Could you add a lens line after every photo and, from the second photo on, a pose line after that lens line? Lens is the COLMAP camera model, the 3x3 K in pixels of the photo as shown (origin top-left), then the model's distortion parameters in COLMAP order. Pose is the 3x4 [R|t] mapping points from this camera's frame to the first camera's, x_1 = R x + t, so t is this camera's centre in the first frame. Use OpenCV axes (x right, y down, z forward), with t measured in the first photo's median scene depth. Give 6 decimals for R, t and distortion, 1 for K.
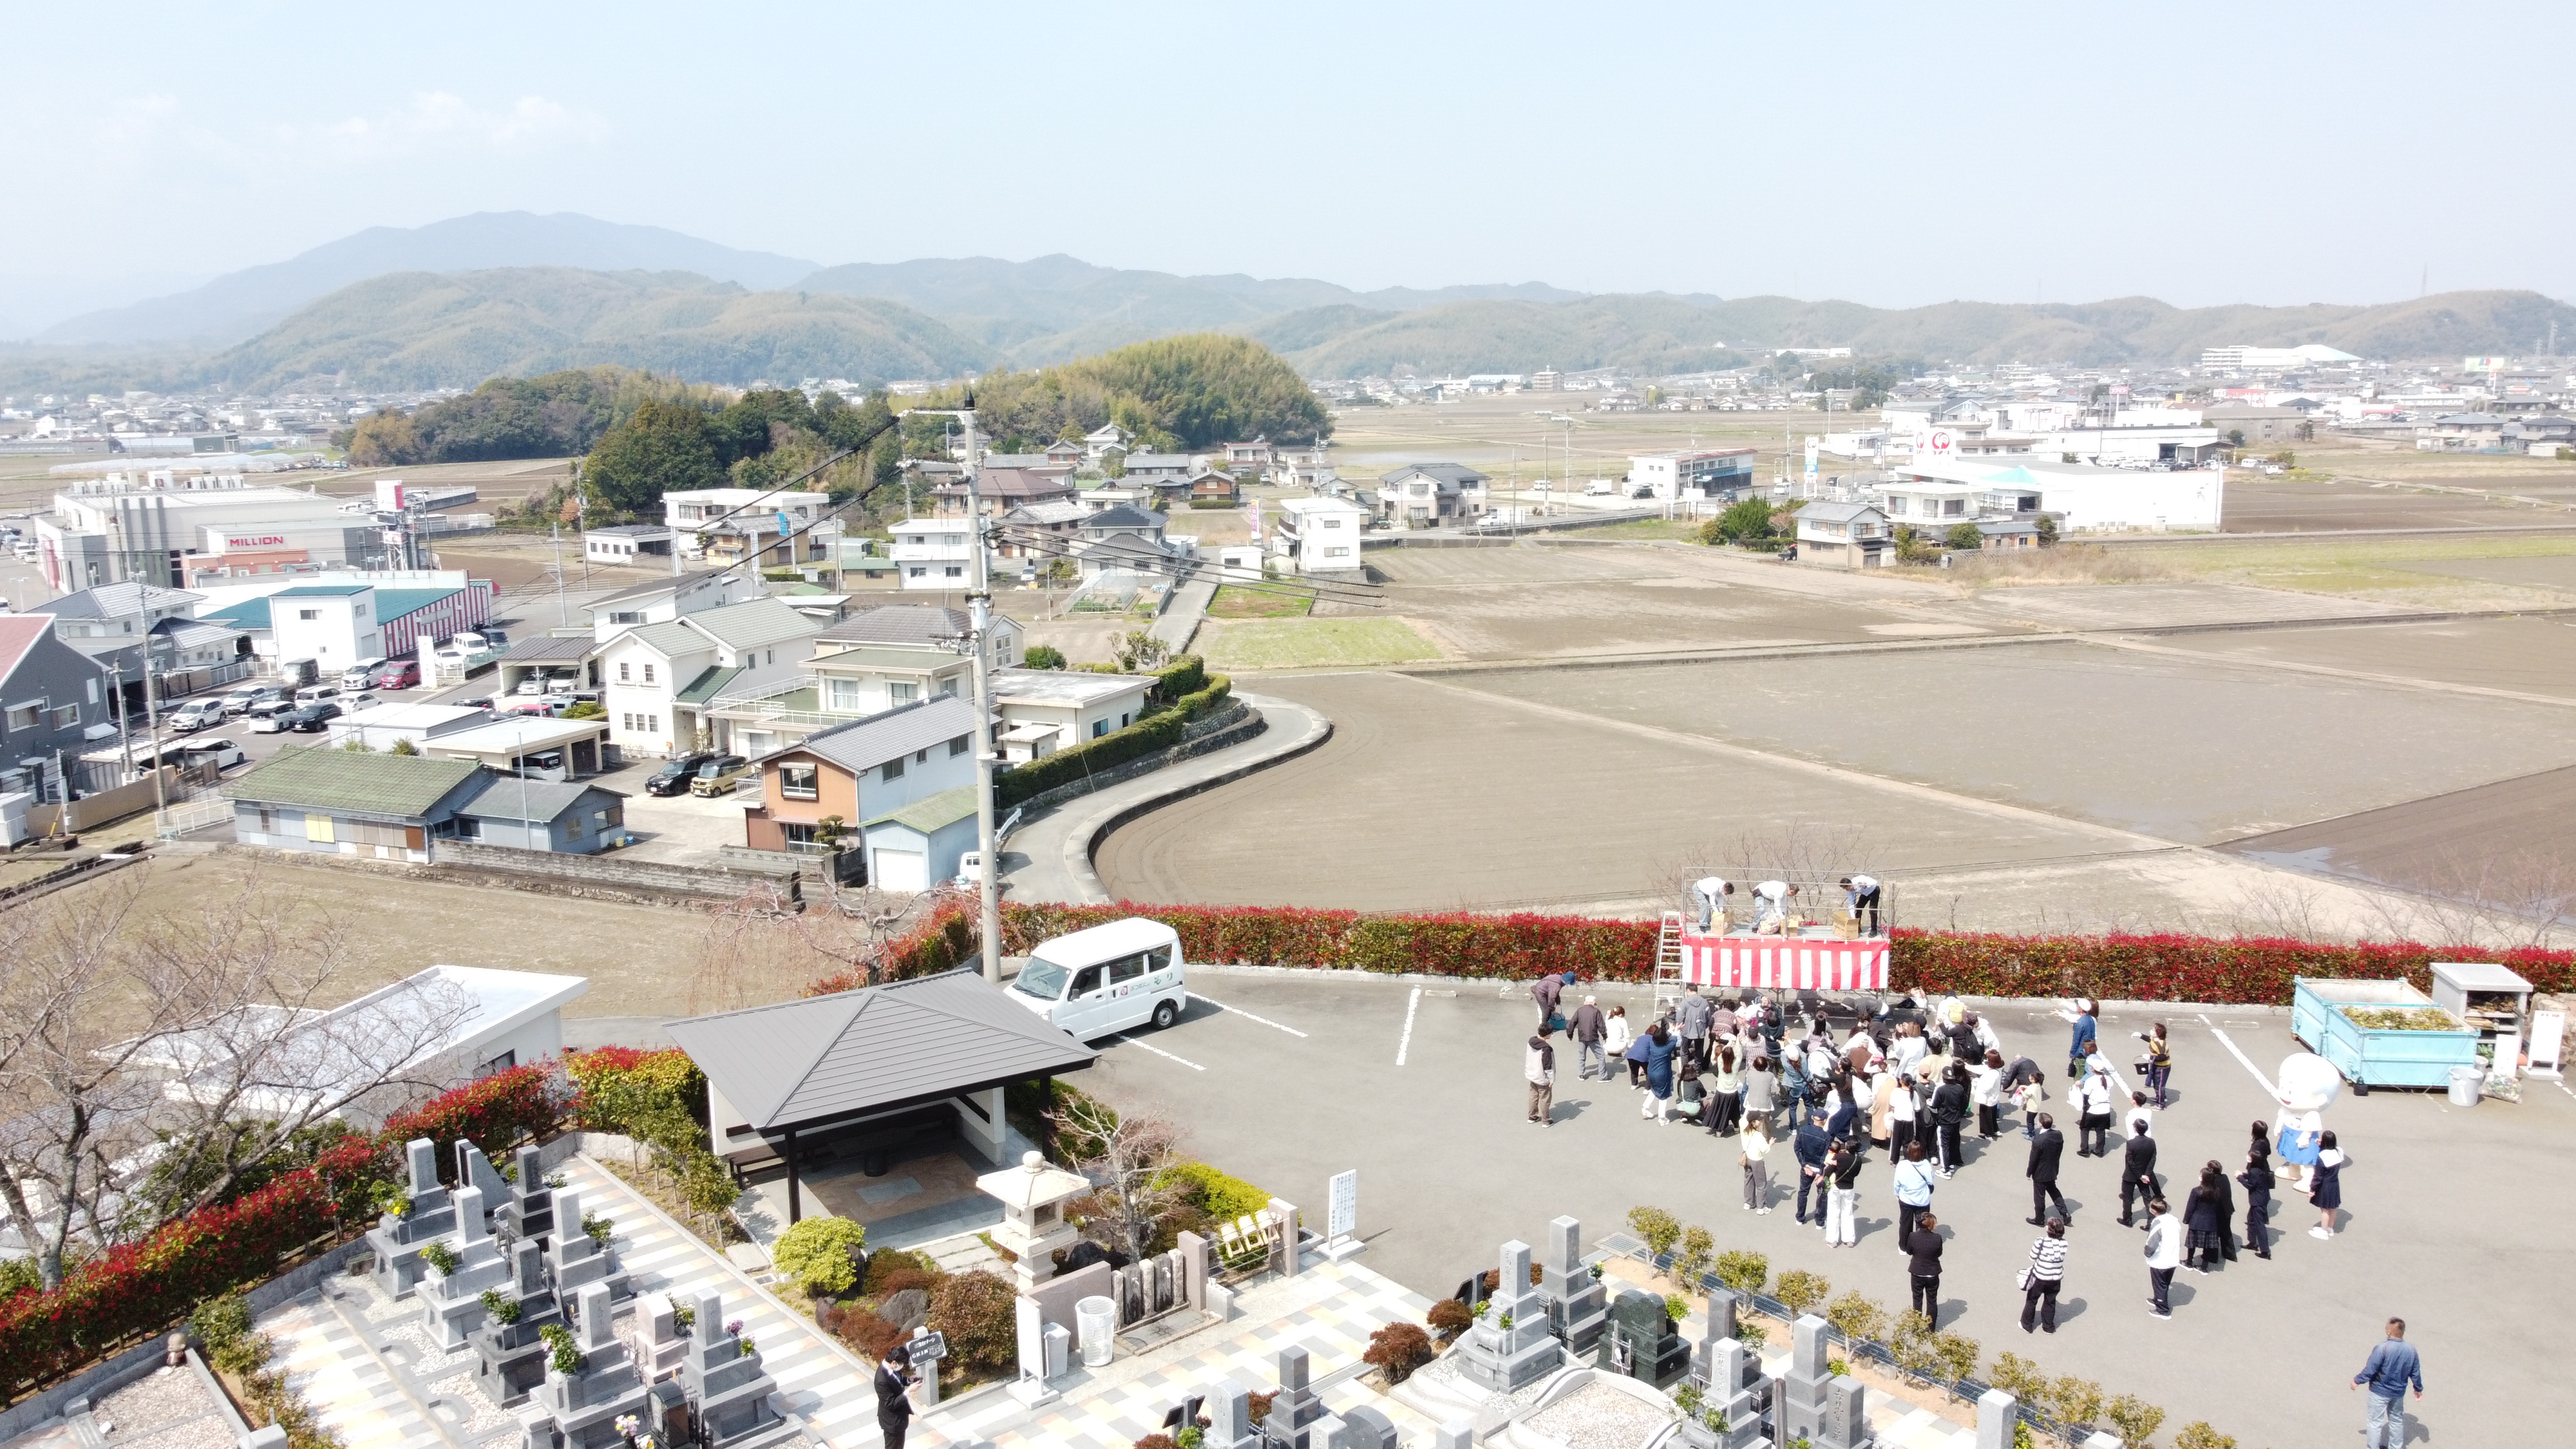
lens RADIAL K [[1961.6, 0, 1291.7], [0, 1961.6, 714.2], [0, 0, 1]] dist [-0.001525, -0.002991]
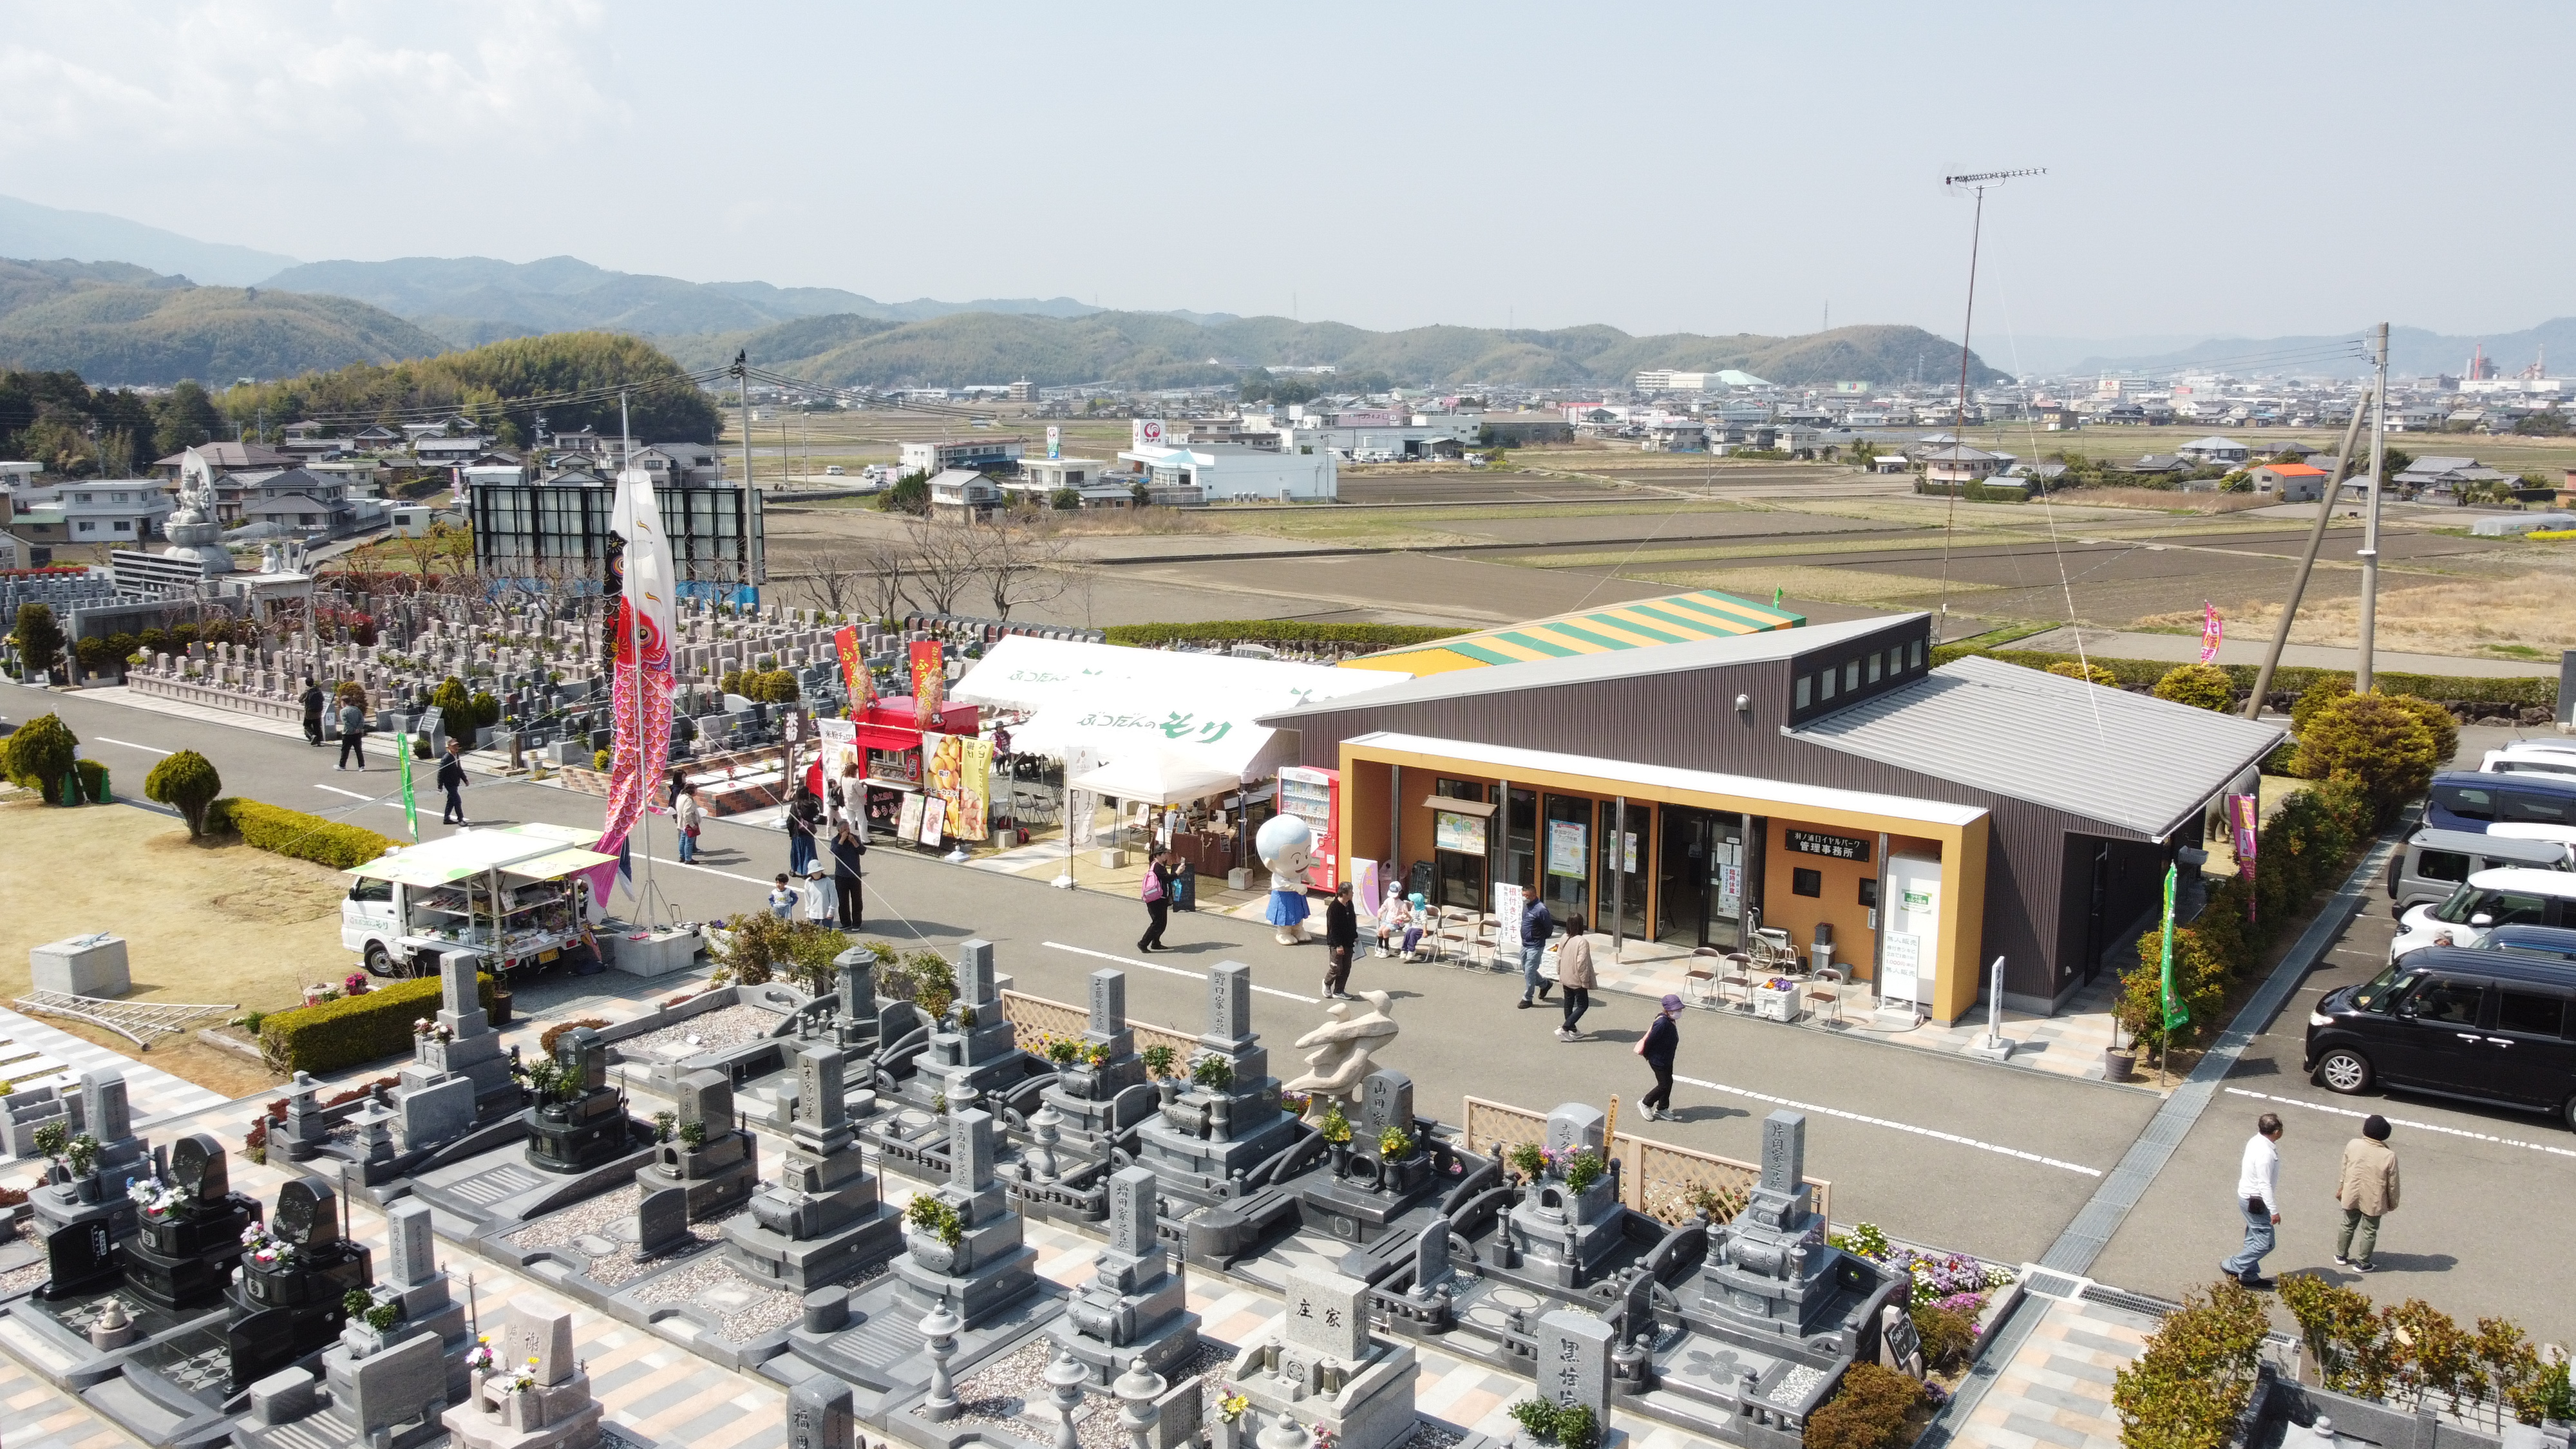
lens RADIAL K [[1961.6, 0, 1291.6], [0, 1961.6, 717.0], [0, 0, 1]] dist [-0.001525, -0.002991]
pose [[0.975028, -0.022123, 0.220979, 0.090868], [0.023615, 0.999713, -0.004111, 0.022526], [-0.220825, 0.009227, 0.975270, -0.091417]]
